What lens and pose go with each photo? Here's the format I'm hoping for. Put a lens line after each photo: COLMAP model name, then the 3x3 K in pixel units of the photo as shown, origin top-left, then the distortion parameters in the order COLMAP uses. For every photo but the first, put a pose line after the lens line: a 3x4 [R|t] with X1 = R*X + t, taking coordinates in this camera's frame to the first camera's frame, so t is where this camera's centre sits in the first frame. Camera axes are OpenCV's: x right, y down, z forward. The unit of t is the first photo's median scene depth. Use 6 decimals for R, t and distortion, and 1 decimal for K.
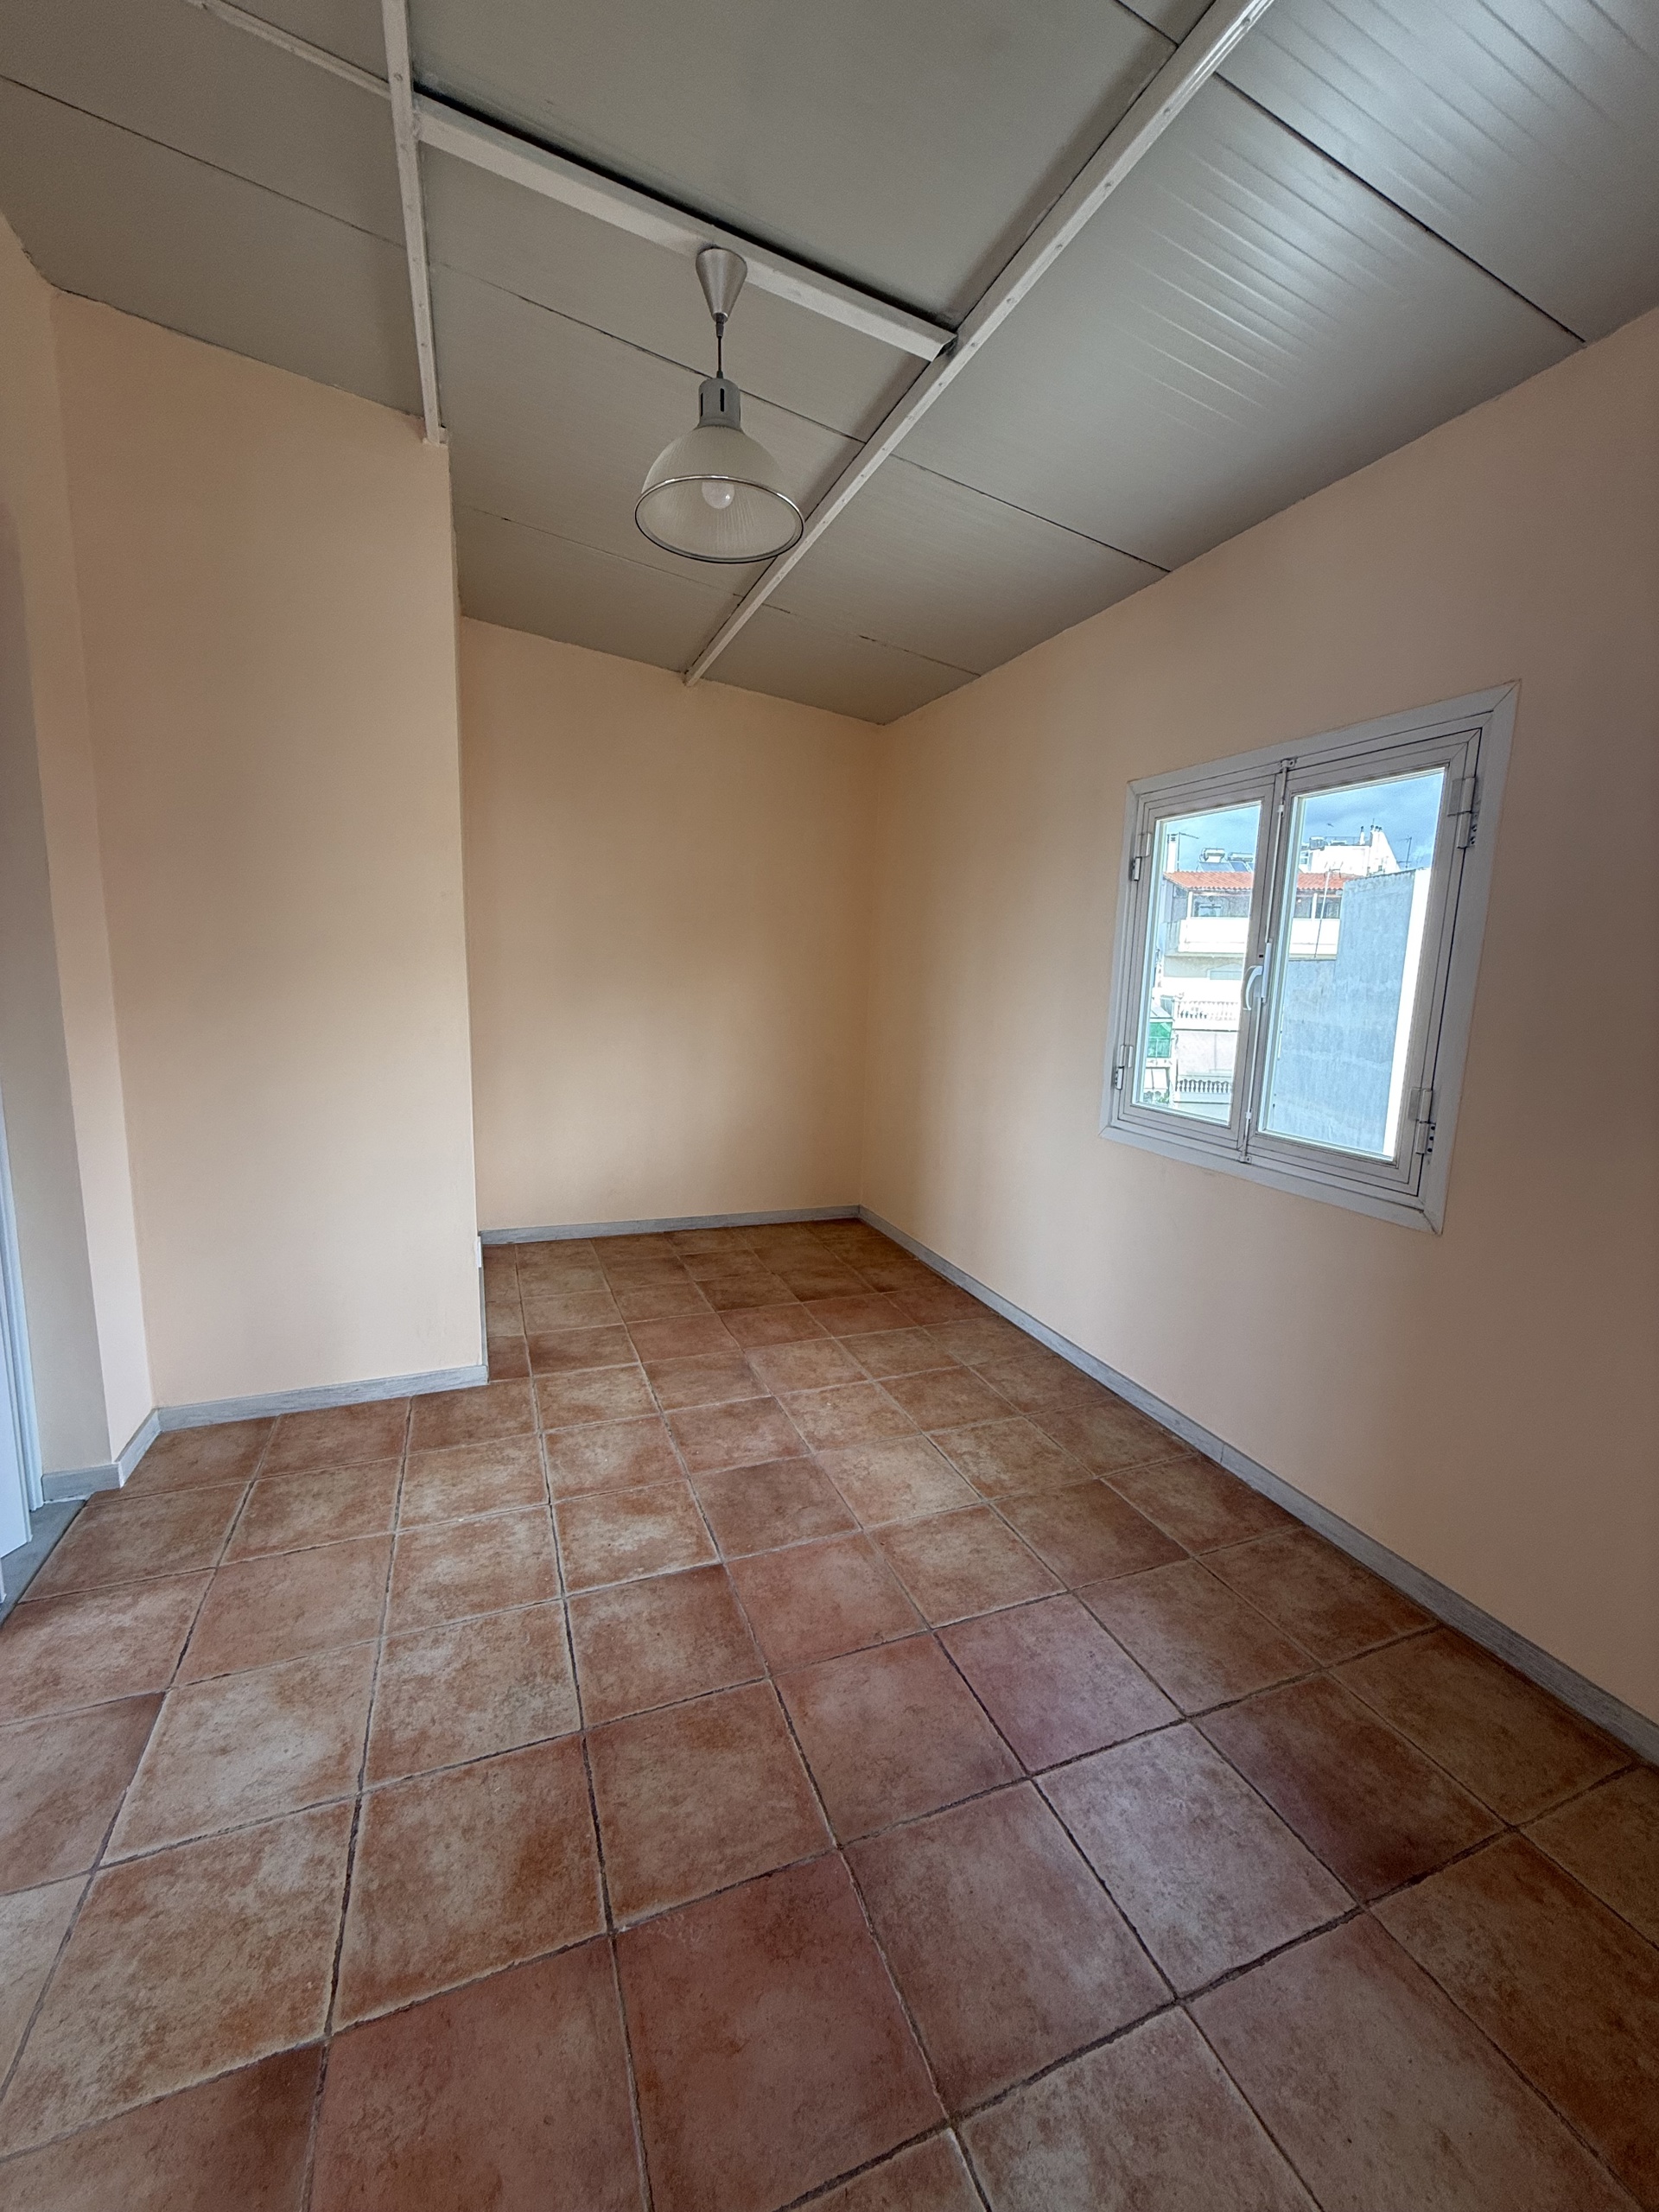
lens RADIAL K [[879.2, 0, 829.5], [0, 879.2, 1106.0], [0, 0, 1]] dist [0.000471, 0.000528]
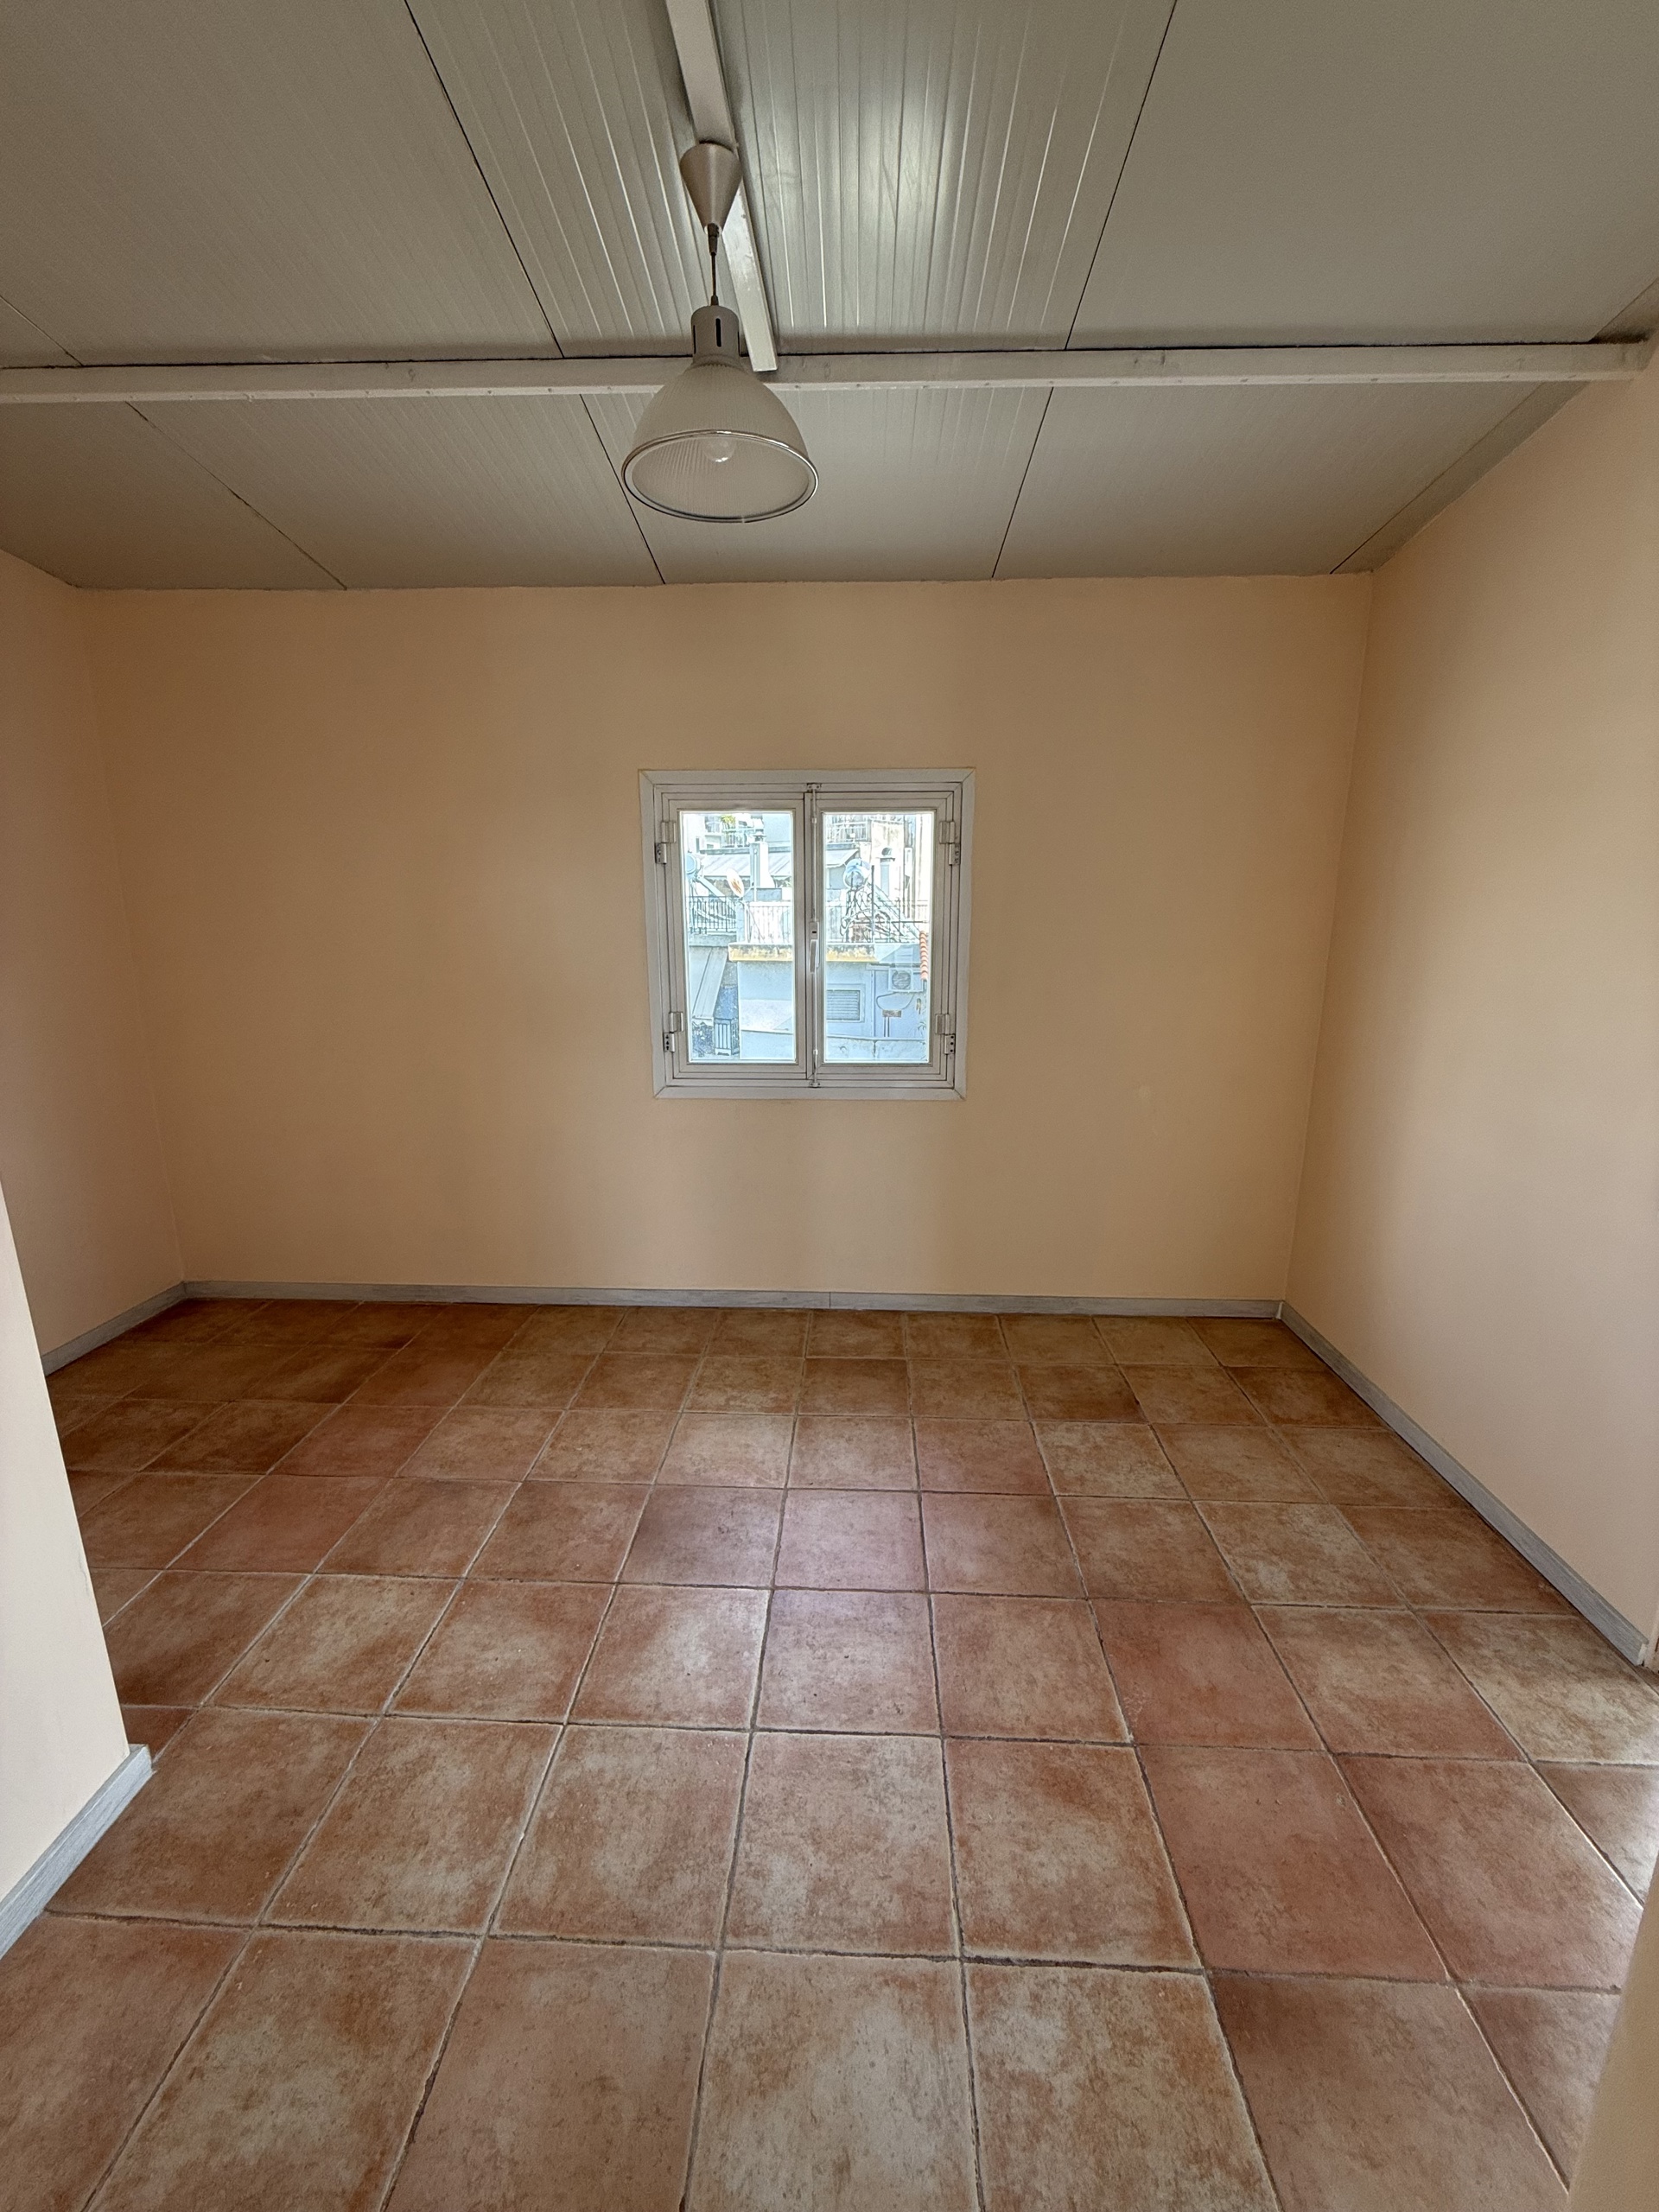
lens RADIAL K [[879.2, 0, 829.5], [0, 879.2, 1106.0], [0, 0, 1]] dist [0.000471, 0.000528]
pose [[0.408923, -0.228131, 0.883594, -0.877069], [0.158570, 0.971283, 0.177386, -0.176129], [-0.898687, 0.067575, 0.433354, 0.502343]]
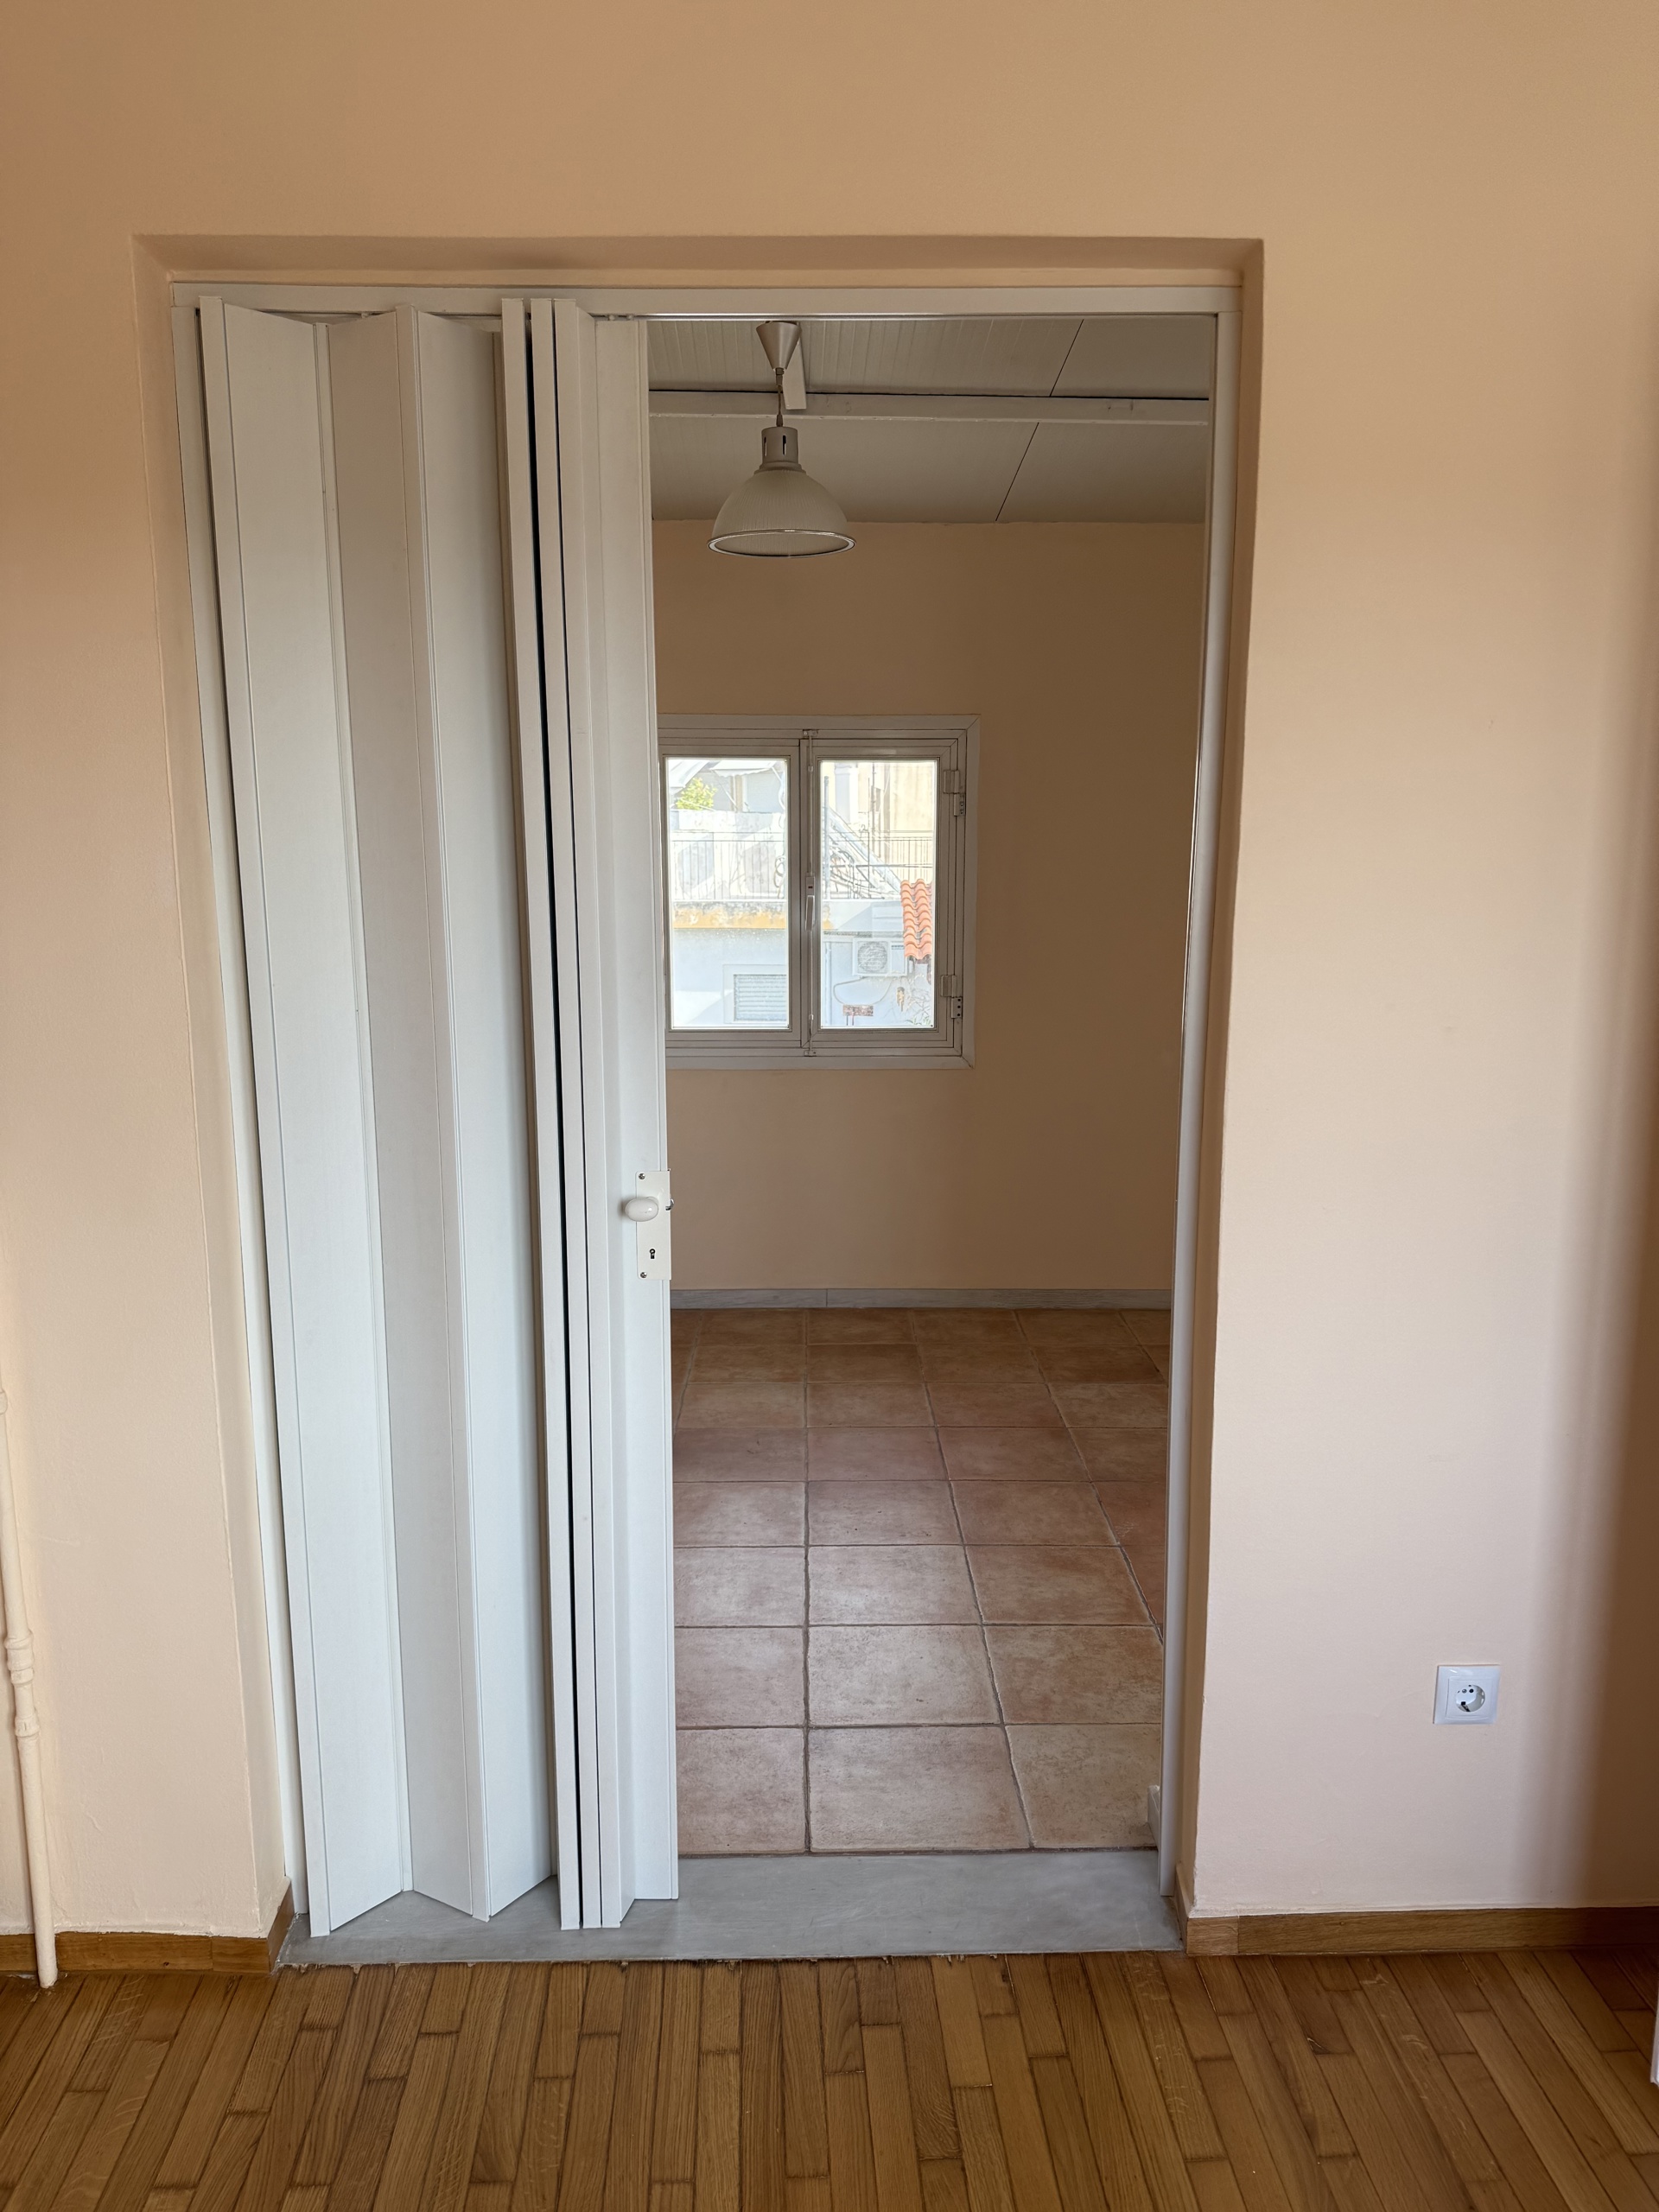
lens RADIAL K [[1530.8, 0, 820.2], [0, 1530.8, 1108.5], [0, 0, 1]] dist [0.080508, -0.001005]
pose [[0.360547, -0.188993, 0.913394, -1.829948], [0.159943, 0.977280, 0.139077, -0.195826], [-0.918926, 0.095948, 0.382583, 0.229362]]
